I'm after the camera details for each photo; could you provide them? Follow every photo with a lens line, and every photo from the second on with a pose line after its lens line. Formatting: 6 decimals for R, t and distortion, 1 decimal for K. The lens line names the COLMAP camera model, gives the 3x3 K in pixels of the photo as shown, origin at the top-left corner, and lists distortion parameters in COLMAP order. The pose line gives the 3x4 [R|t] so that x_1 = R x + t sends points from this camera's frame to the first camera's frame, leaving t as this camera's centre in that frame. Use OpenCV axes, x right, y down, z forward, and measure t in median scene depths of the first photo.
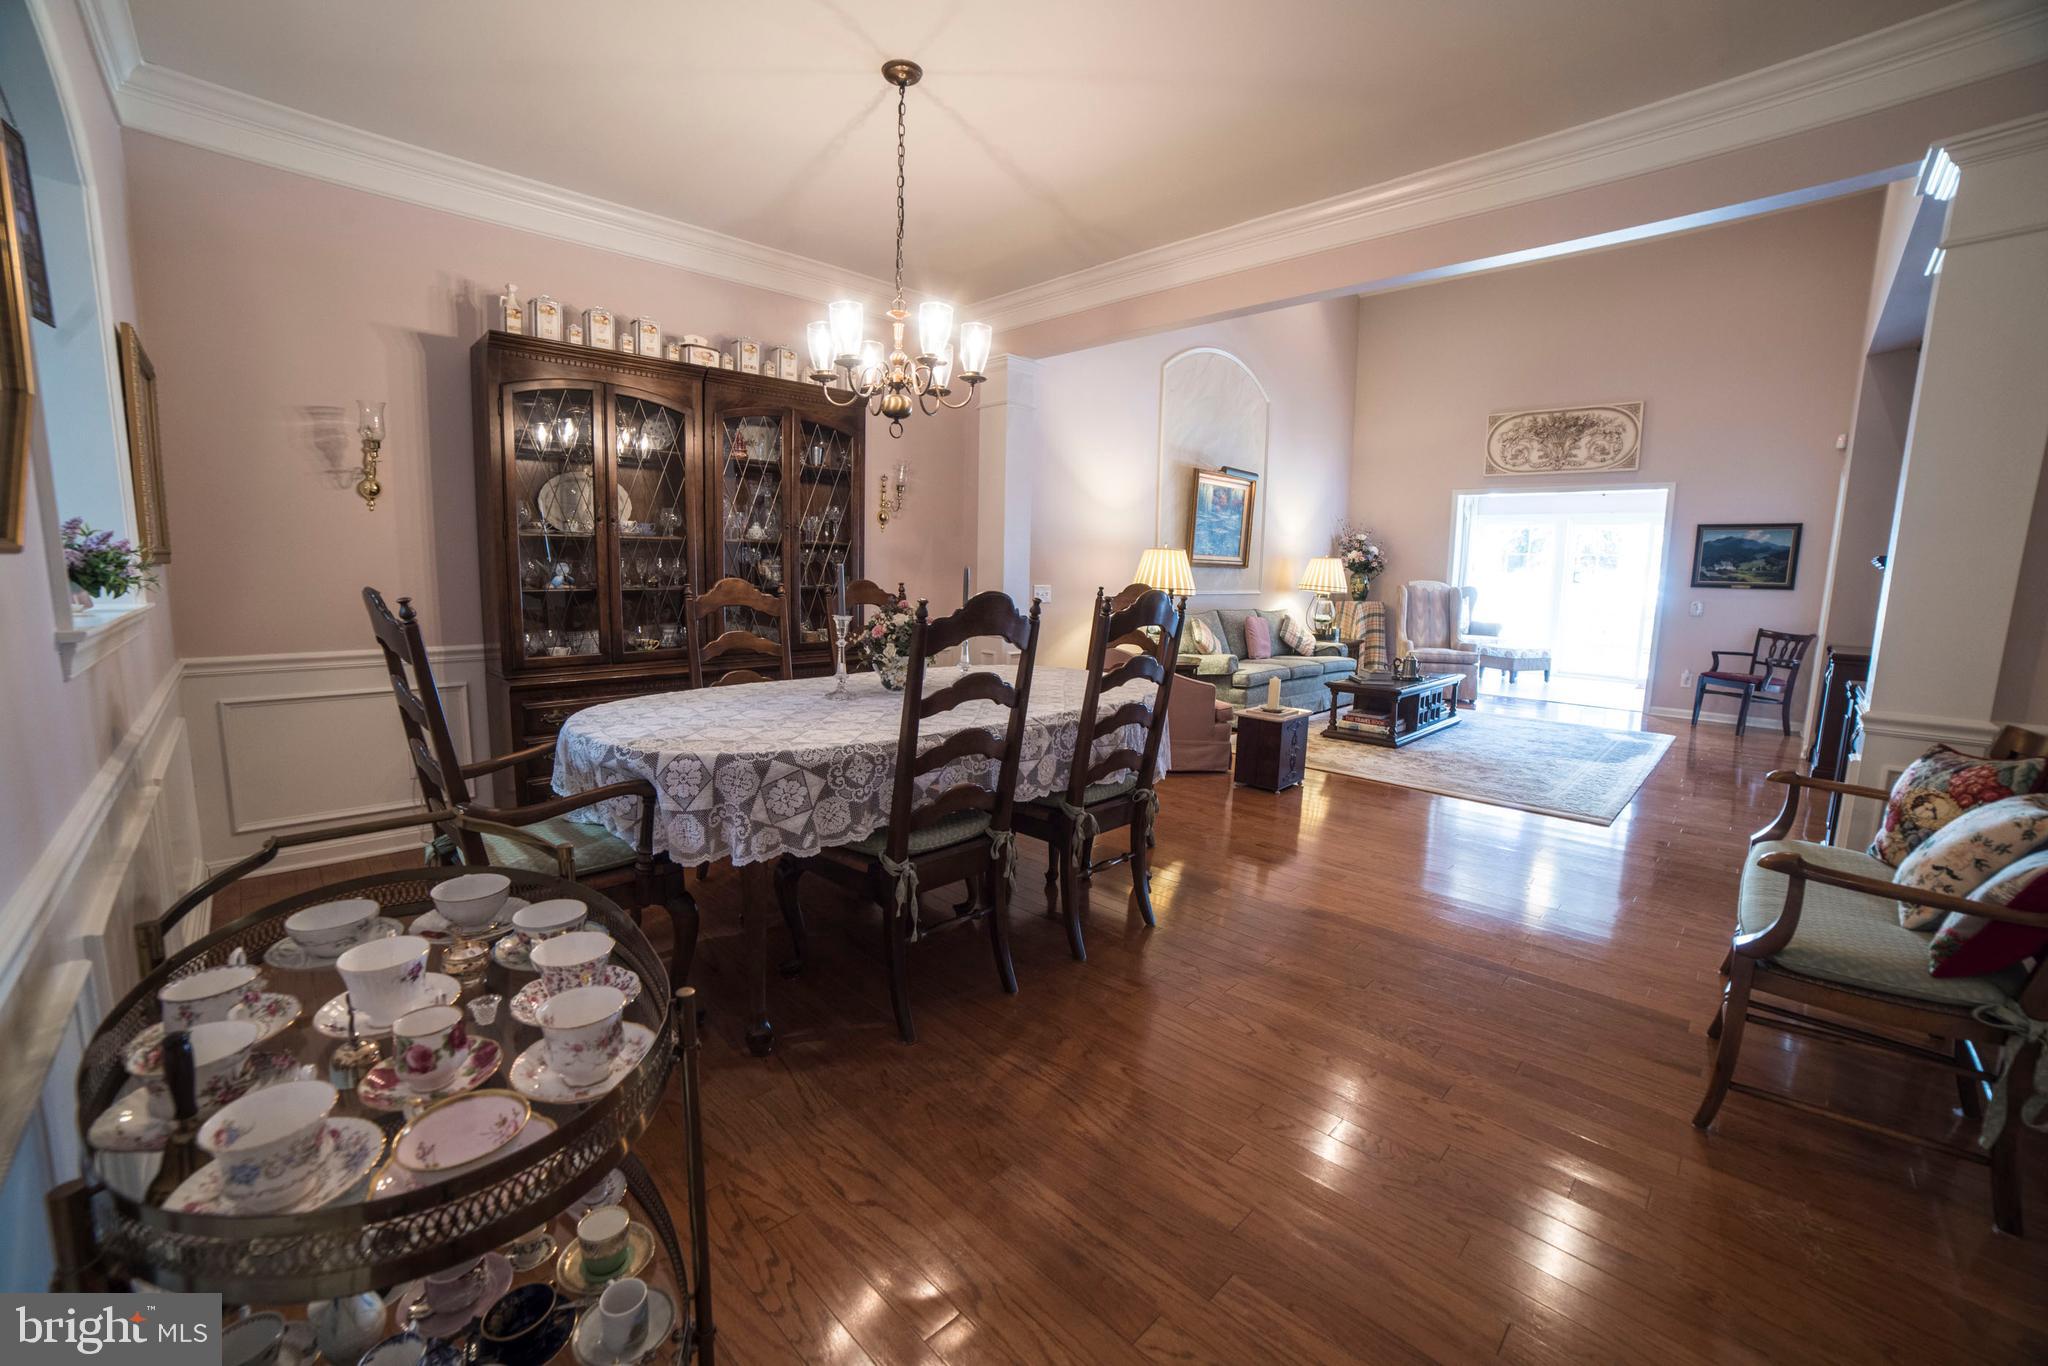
lens RADIAL K [[827.1, 0, 1016.2], [0, 827.1, 681.0], [0, 0, 1]] dist [-0.107119, 0.037592]
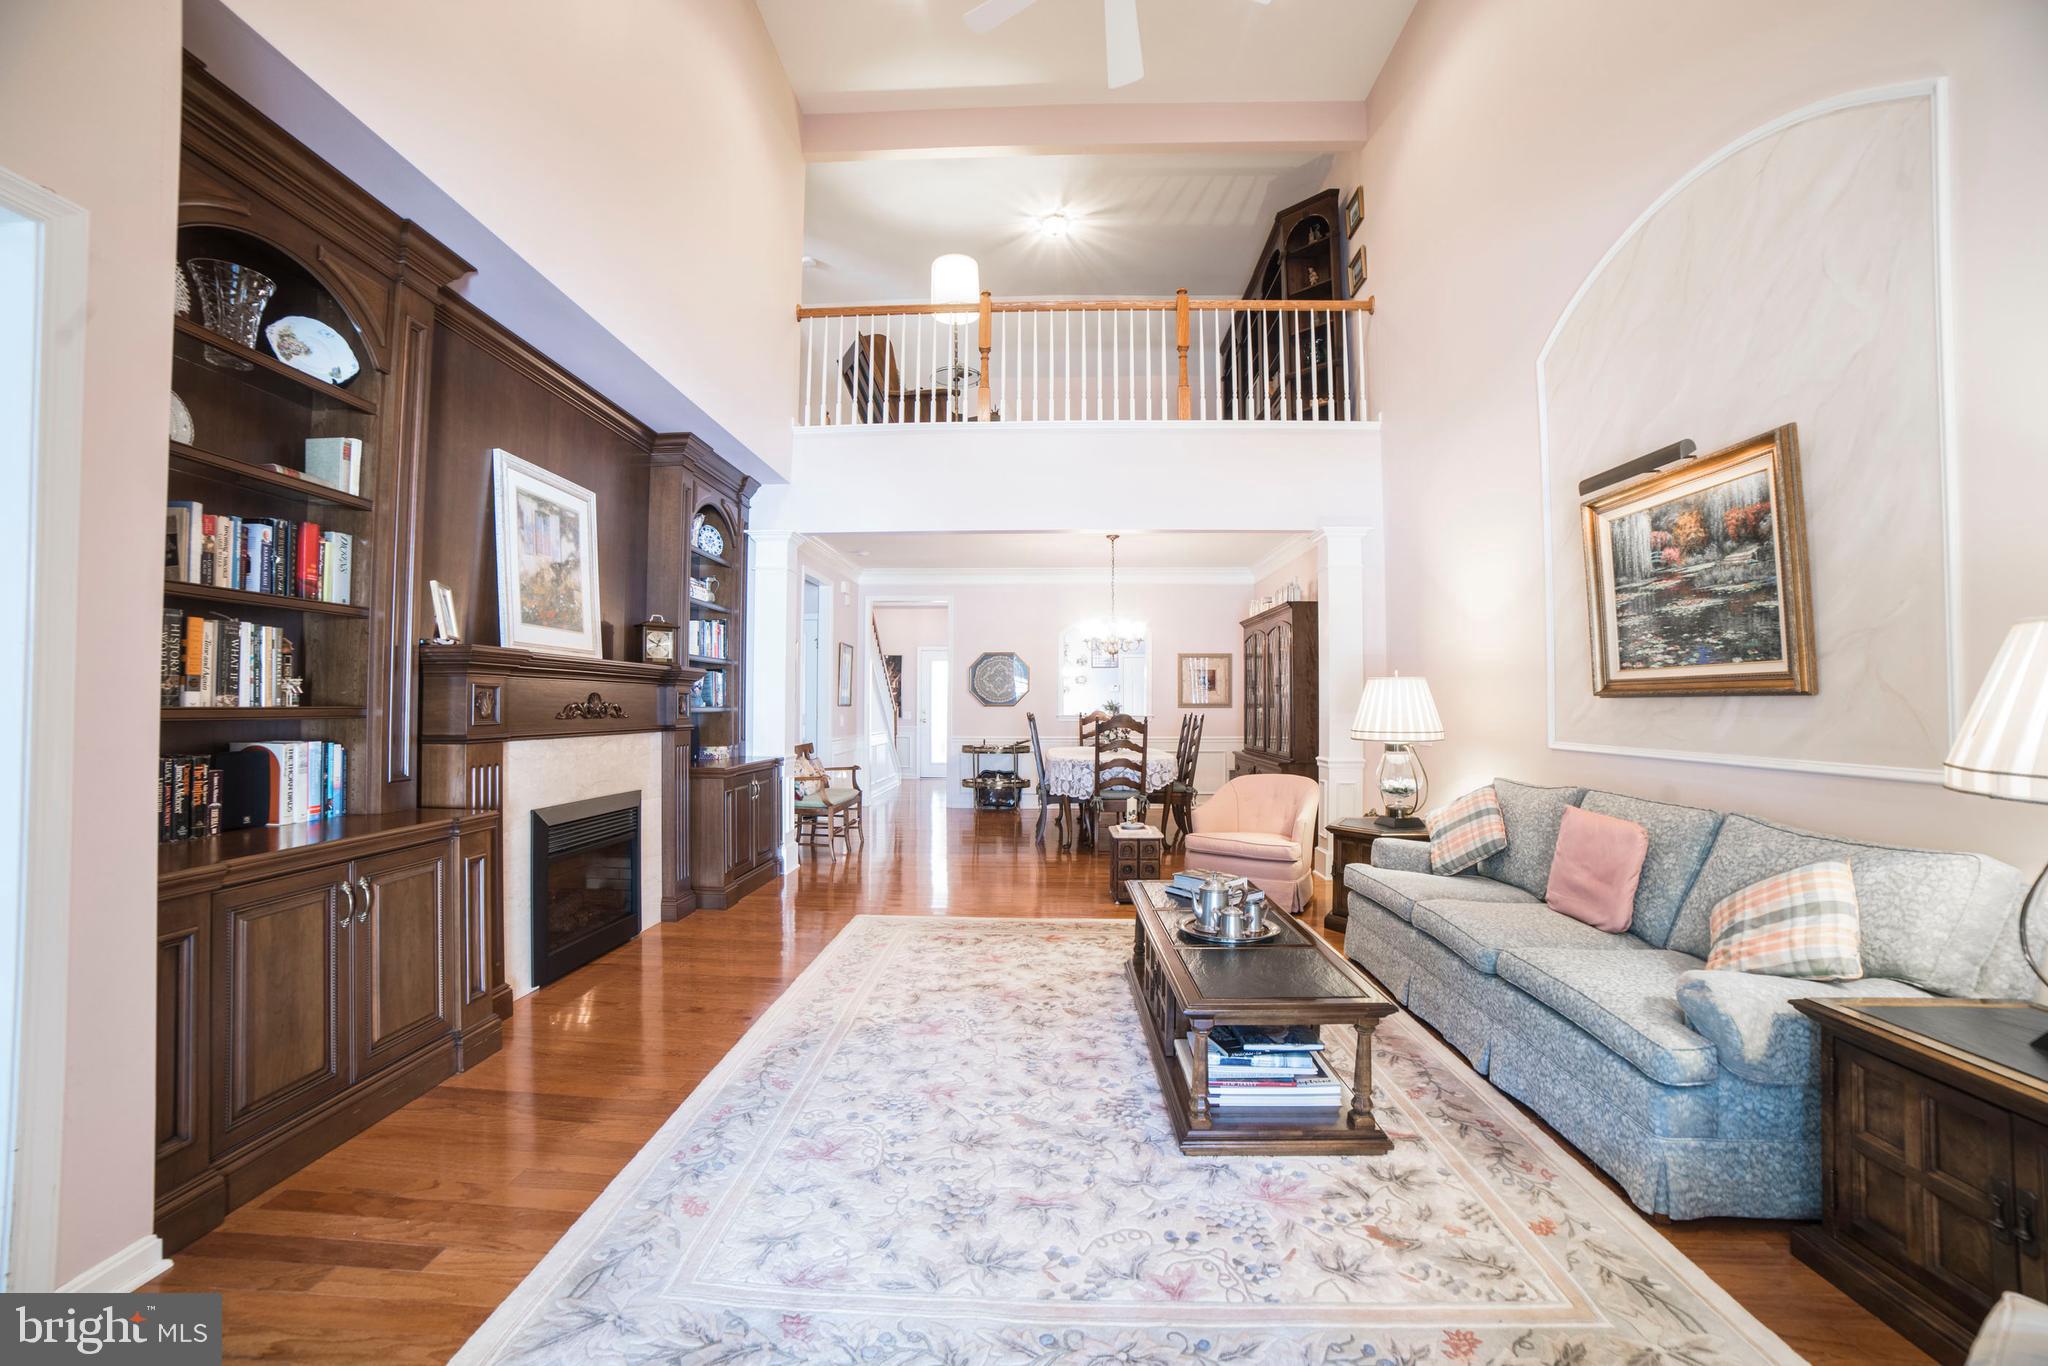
lens RADIAL K [[827.1, 0, 1016.2], [0, 827.1, 681.0], [0, 0, 1]] dist [-0.107119, 0.037592]
pose [[-0.738057, -0.042513, -0.673397, 1.014333], [-0.110518, 0.992151, 0.058493, -0.178181], [0.665626, 0.117593, -0.736963, 1.438117]]
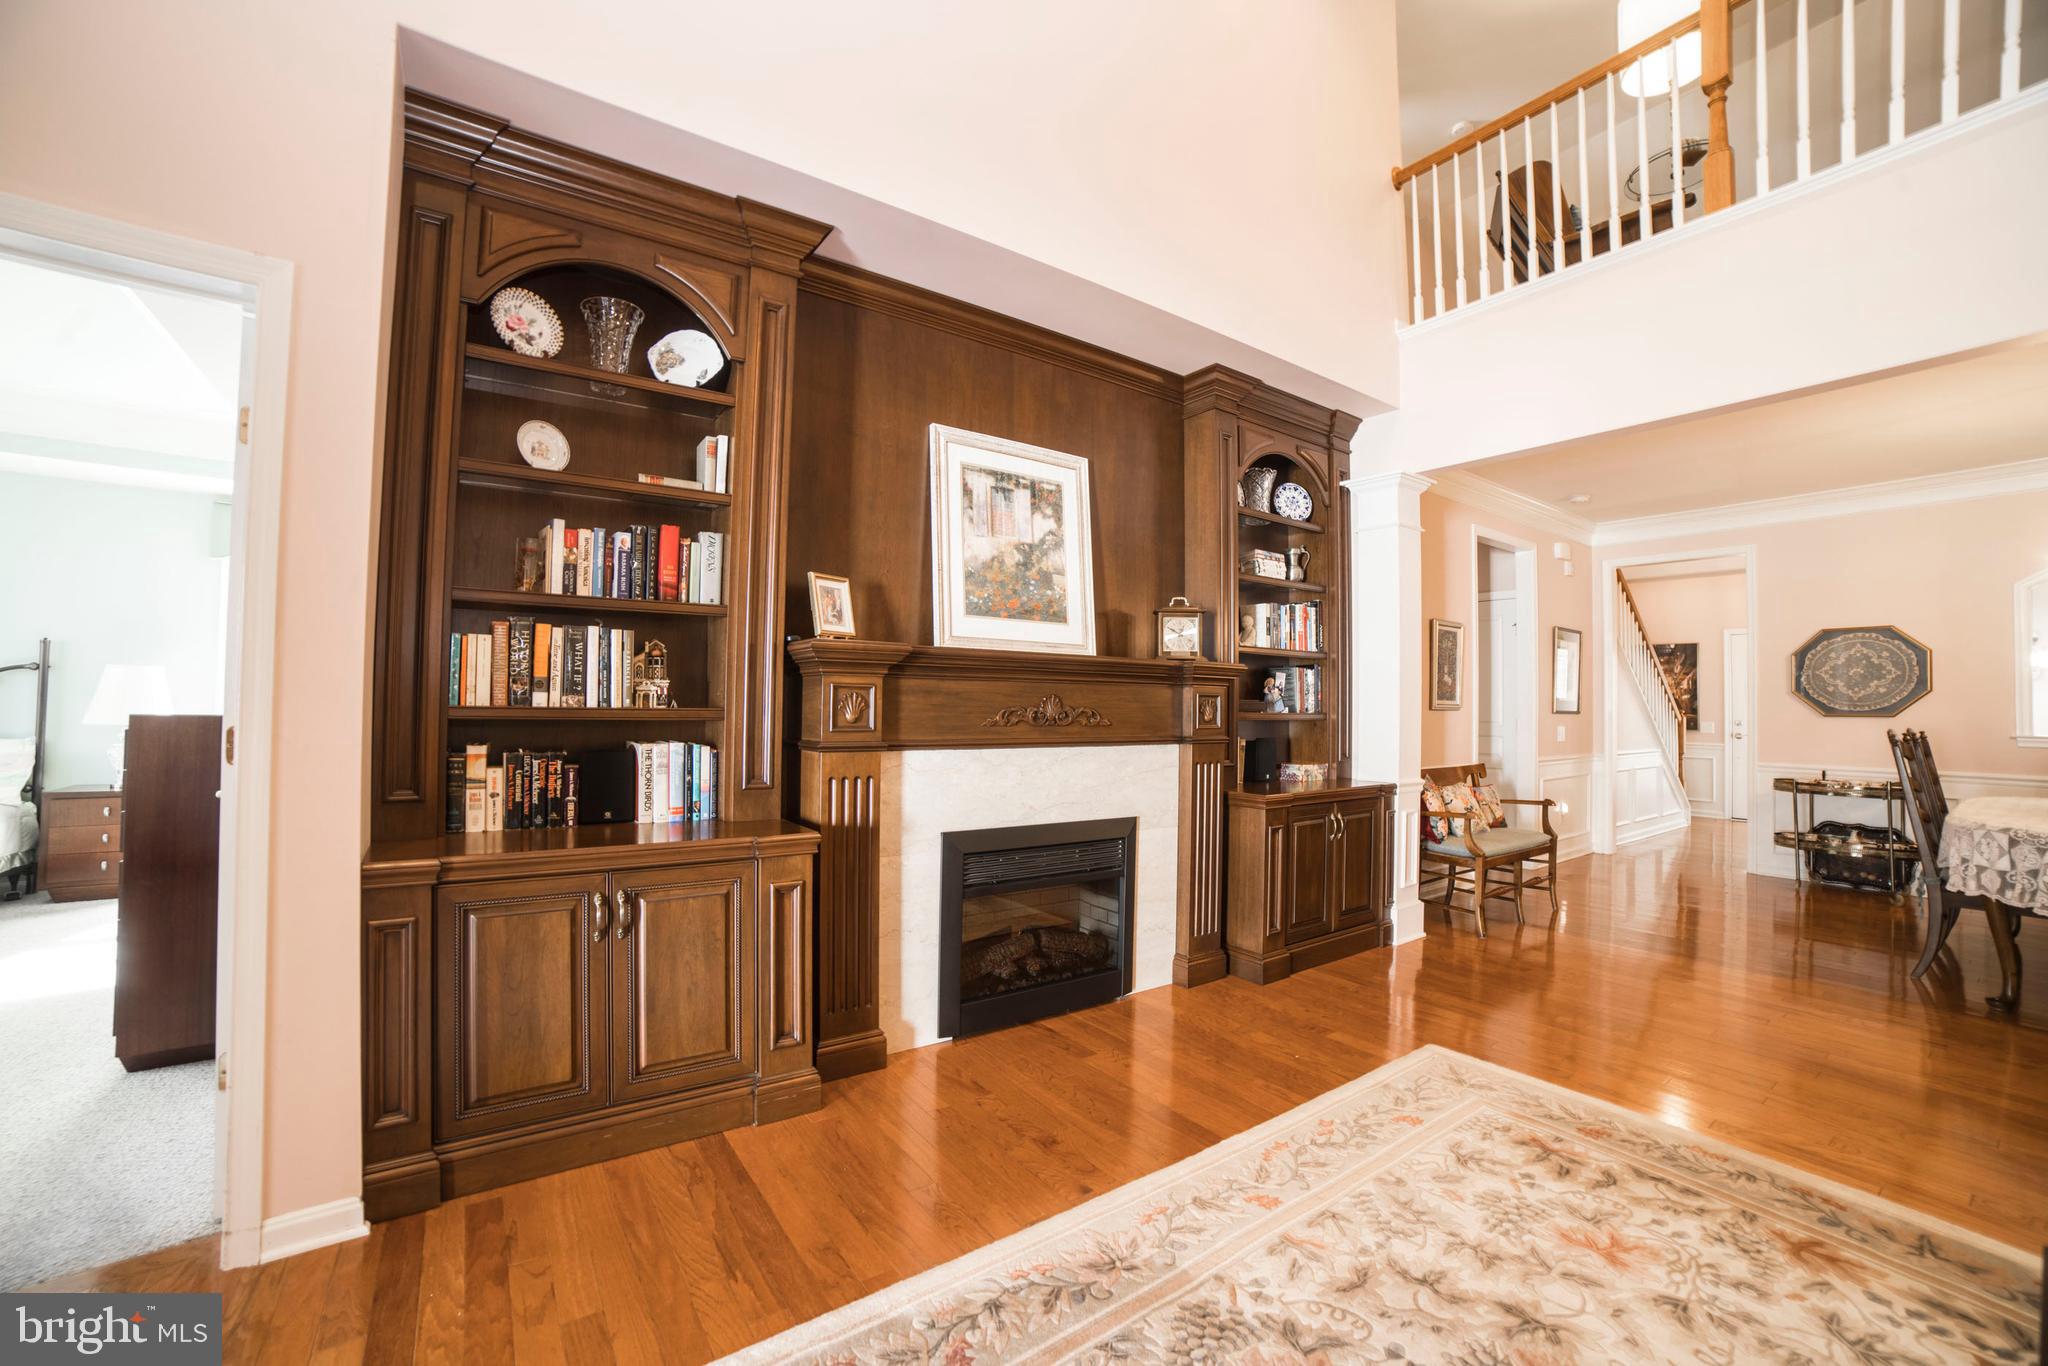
lens RADIAL K [[827.1, 0, 1016.2], [0, 827.1, 681.0], [0, 0, 1]] dist [-0.107119, 0.037592]
pose [[-0.983865, -0.028883, 0.176565, 0.734184], [-0.009020, 0.993636, 0.112278, -0.162271], [-0.178684, 0.108874, -0.977864, 1.260966]]
